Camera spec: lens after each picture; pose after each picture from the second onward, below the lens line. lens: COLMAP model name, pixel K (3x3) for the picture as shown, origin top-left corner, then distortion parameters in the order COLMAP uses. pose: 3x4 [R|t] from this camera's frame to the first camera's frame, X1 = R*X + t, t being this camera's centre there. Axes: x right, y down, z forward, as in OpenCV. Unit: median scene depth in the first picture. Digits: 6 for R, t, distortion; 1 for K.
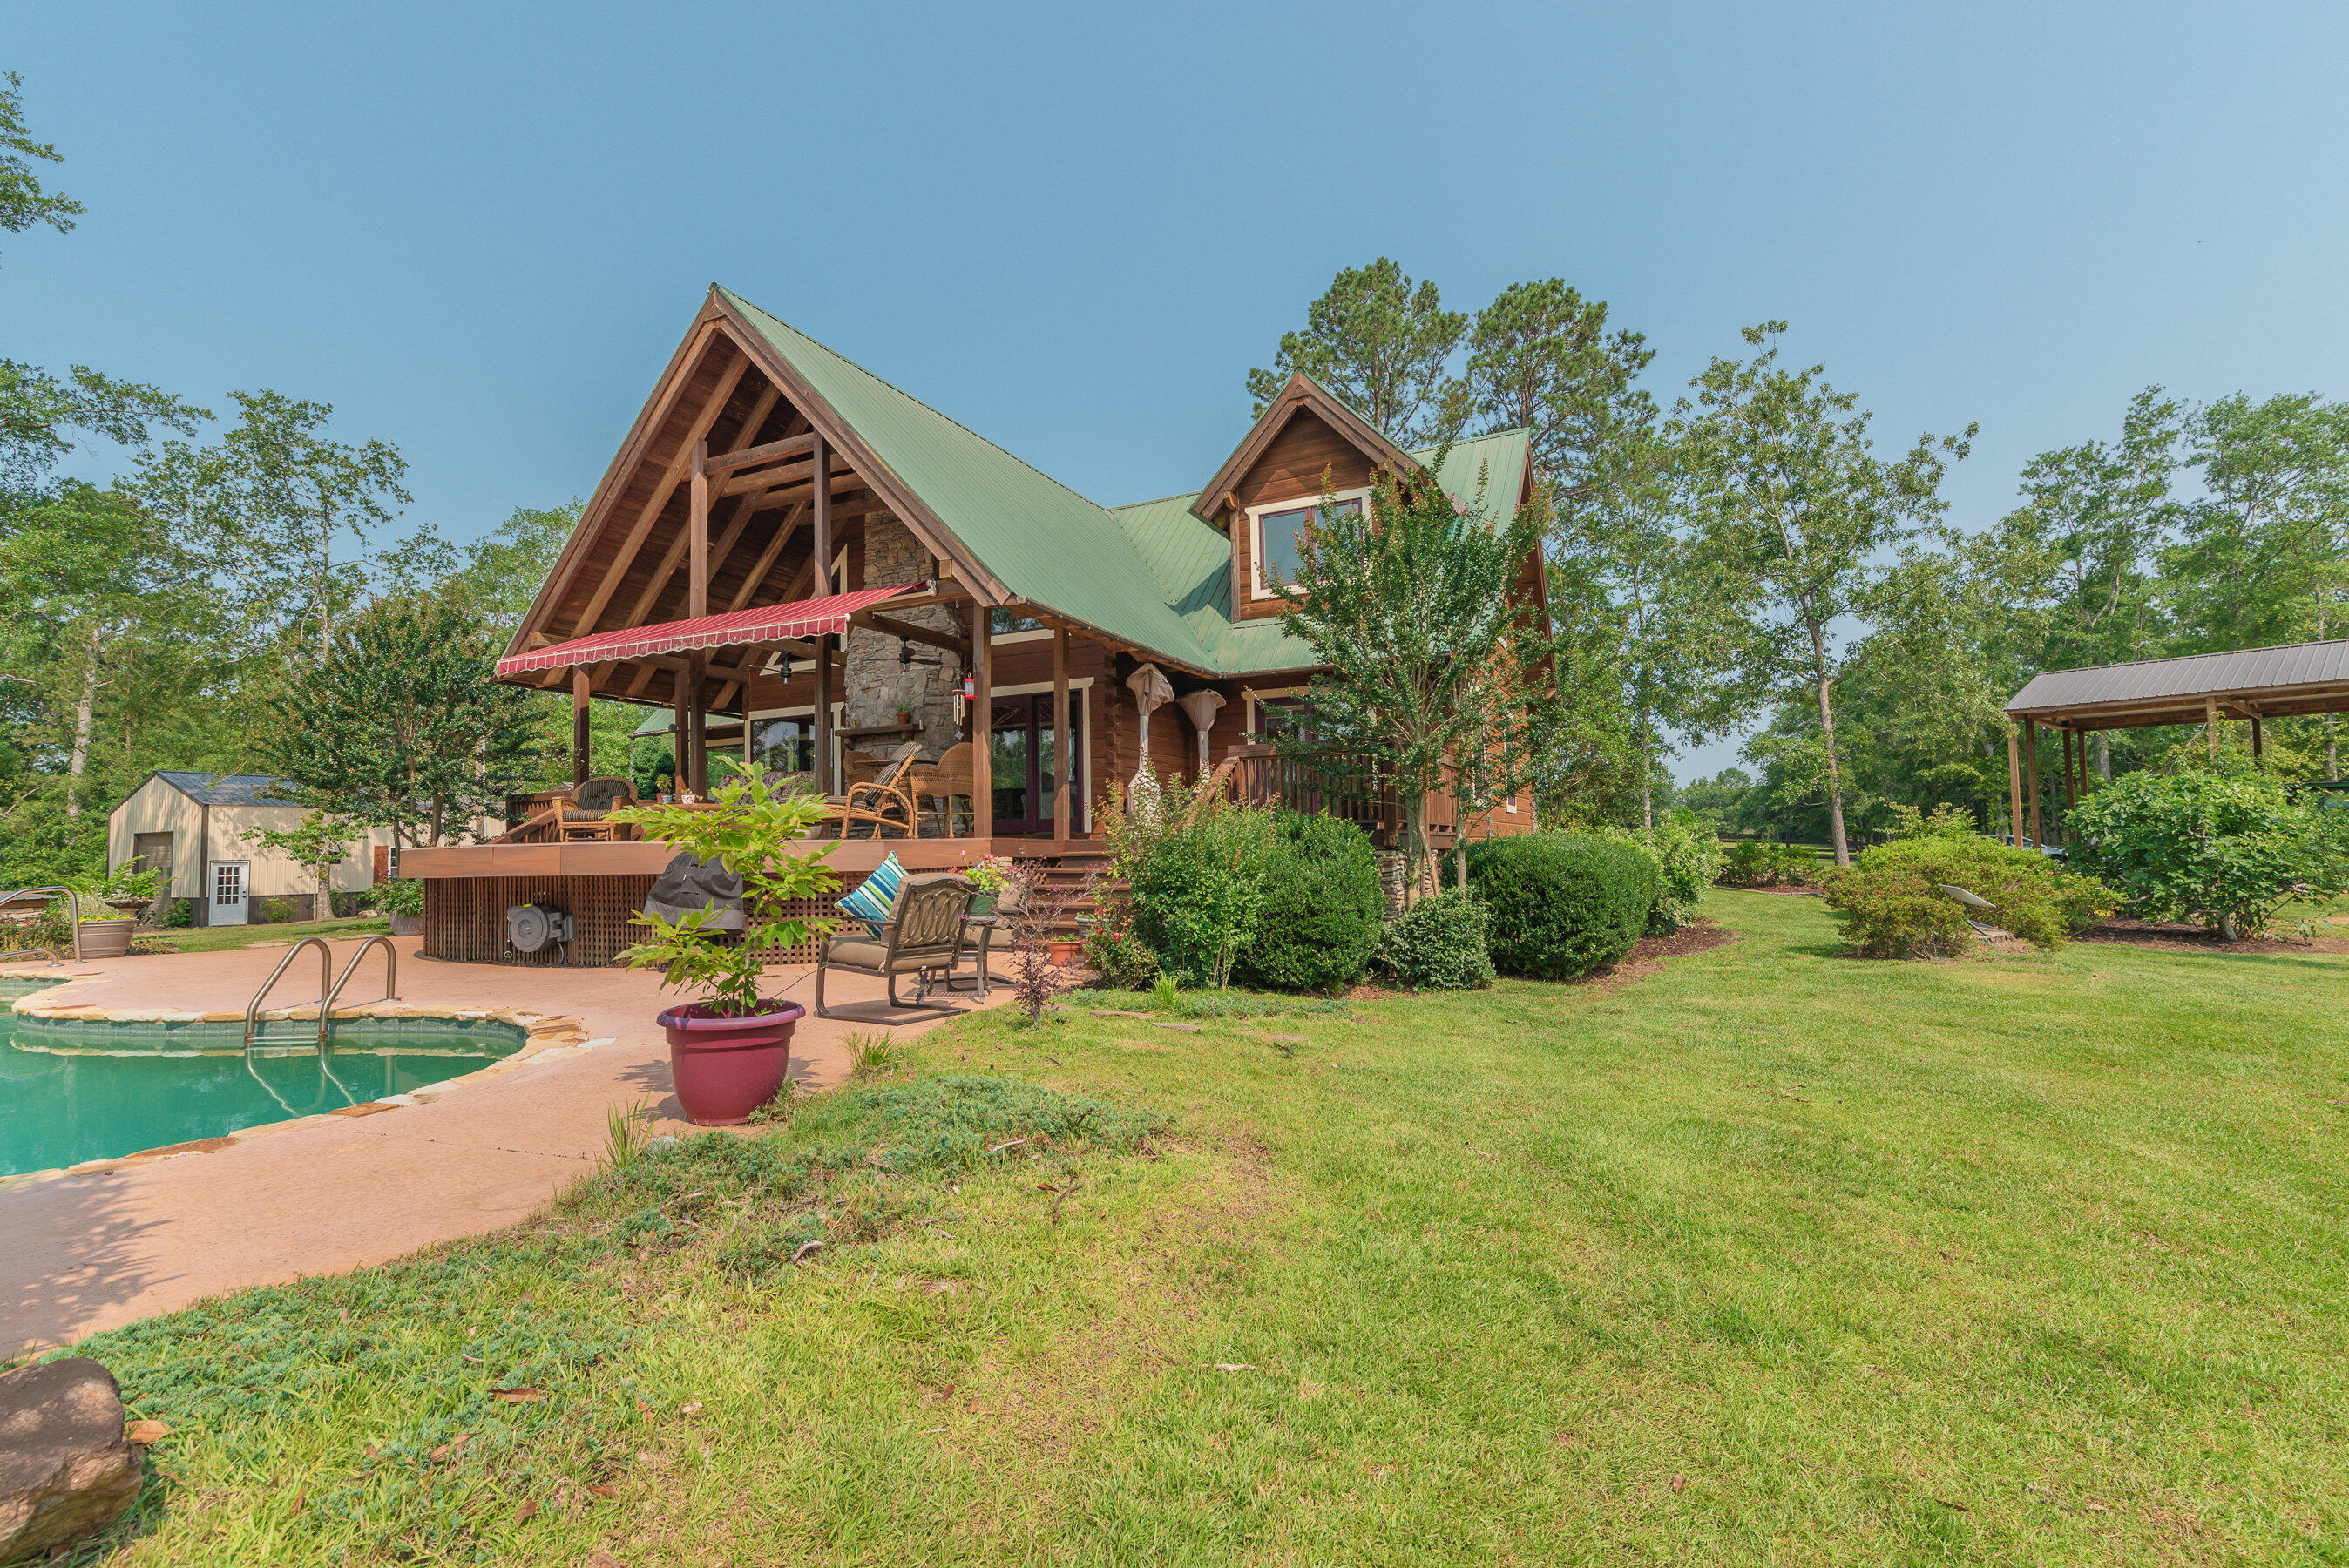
lens RADIAL K [[1011.2, 0, 1180.9], [0, 1011.2, 799.5], [0, 0, 1]] dist [0.003157, -0.002223]
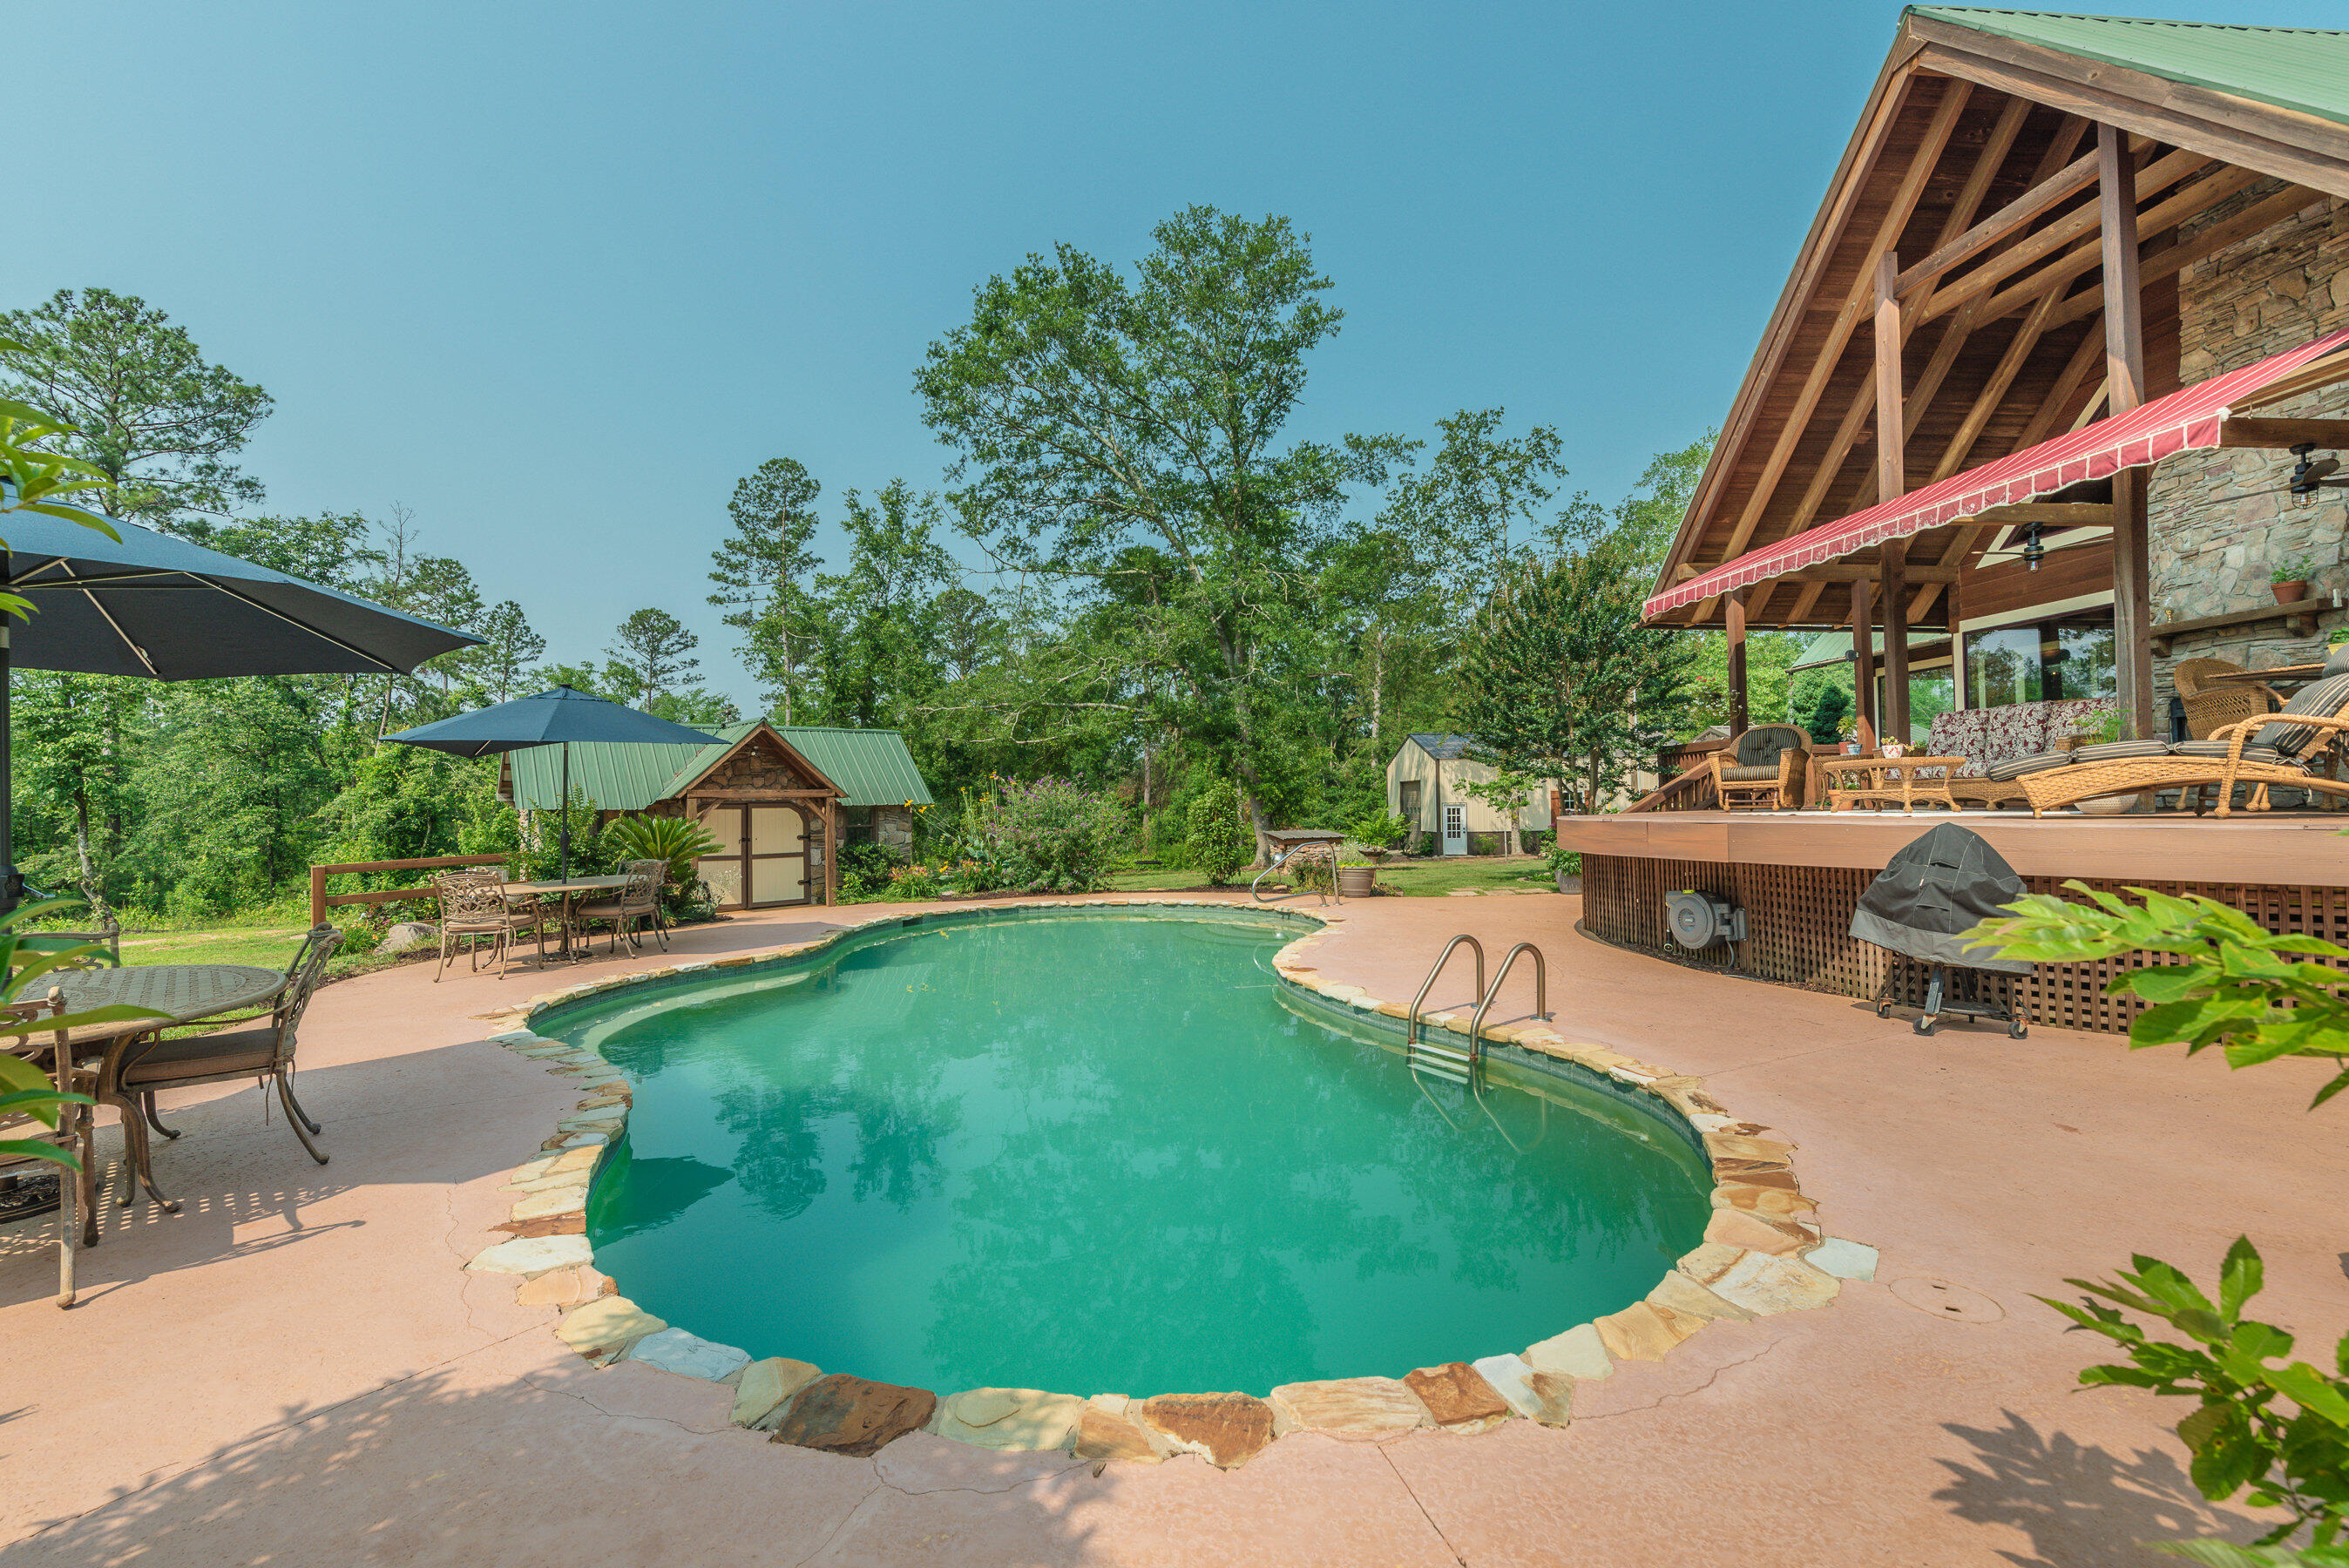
lens RADIAL K [[1011.2, 0, 1173.7], [0, 1011.2, 778.1], [0, 0, 1]] dist [0.003157, -0.002223]
pose [[0.511979, -0.009734, -0.858943, -0.099844], [0.044933, 0.998870, 0.015463, -0.011429], [0.857822, -0.046511, 0.511838, 0.147451]]
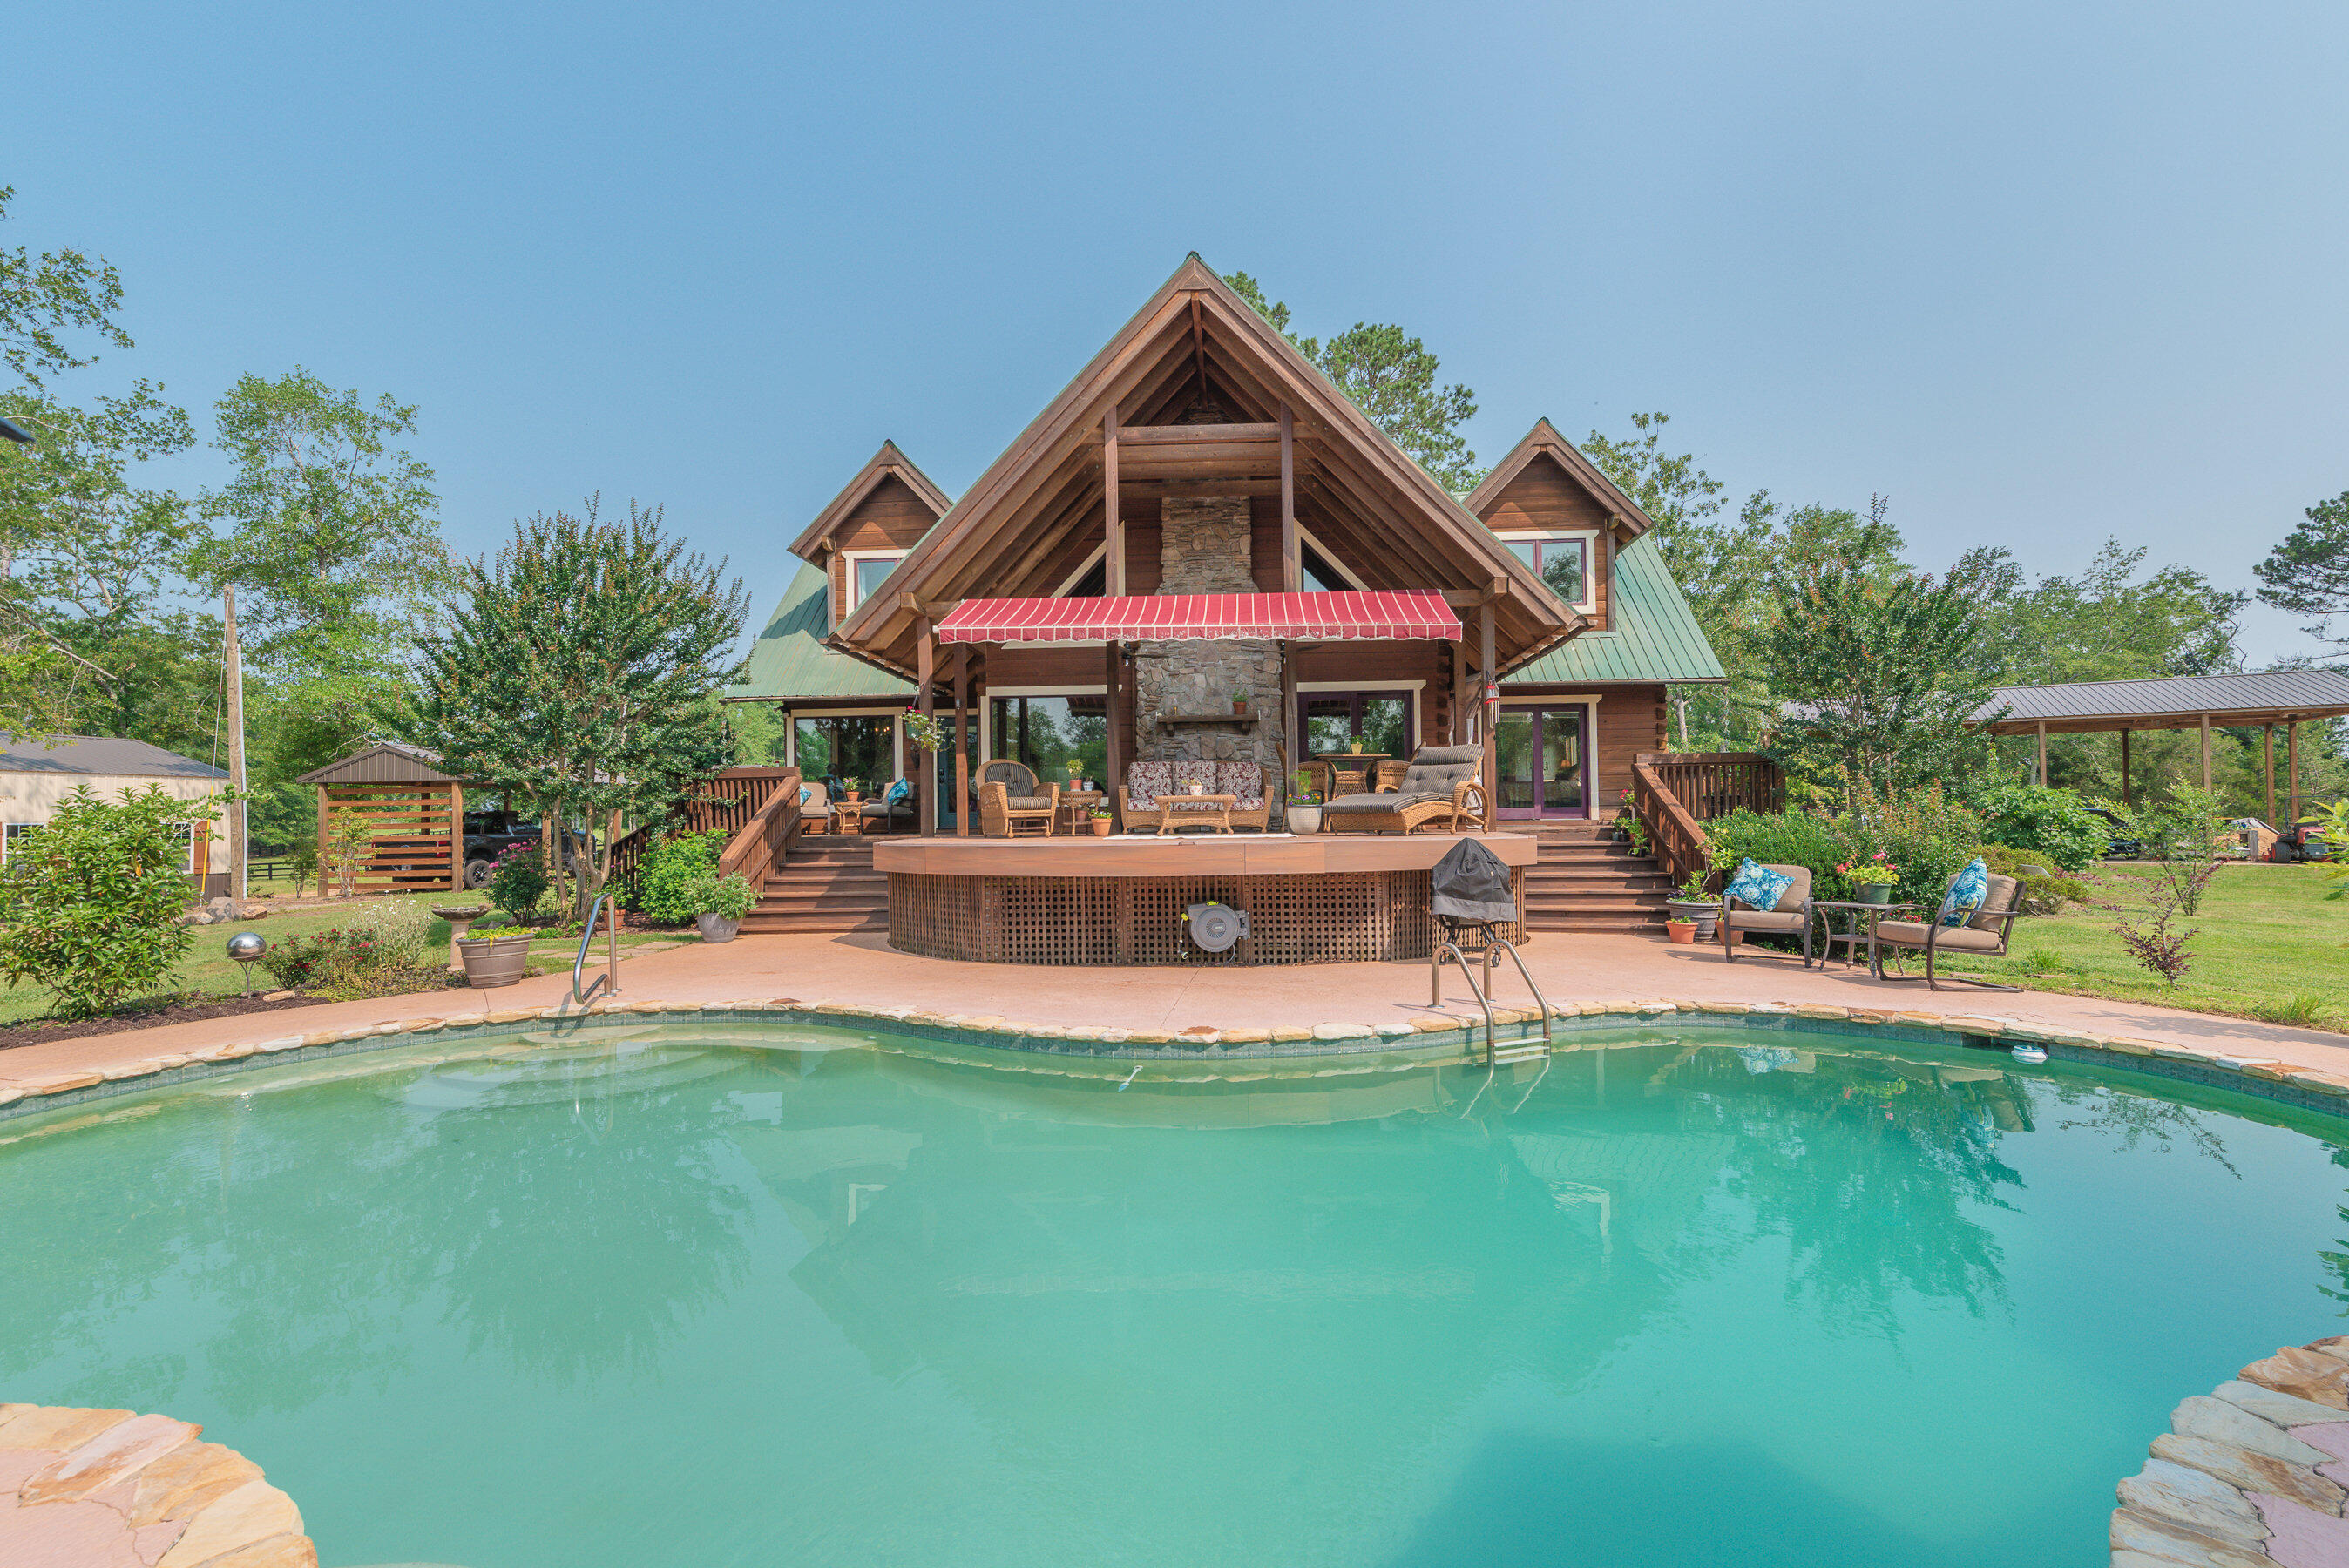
lens RADIAL K [[1011.2, 0, 1175.6], [0, 1011.2, 789.8], [0, 0, 1]] dist [0.003157, -0.002223]
pose [[0.926404, 0.018797, 0.376063, -0.669721], [-0.024742, 0.999634, 0.010985, -0.007929], [-0.375718, -0.019481, 0.926529, 0.083282]]
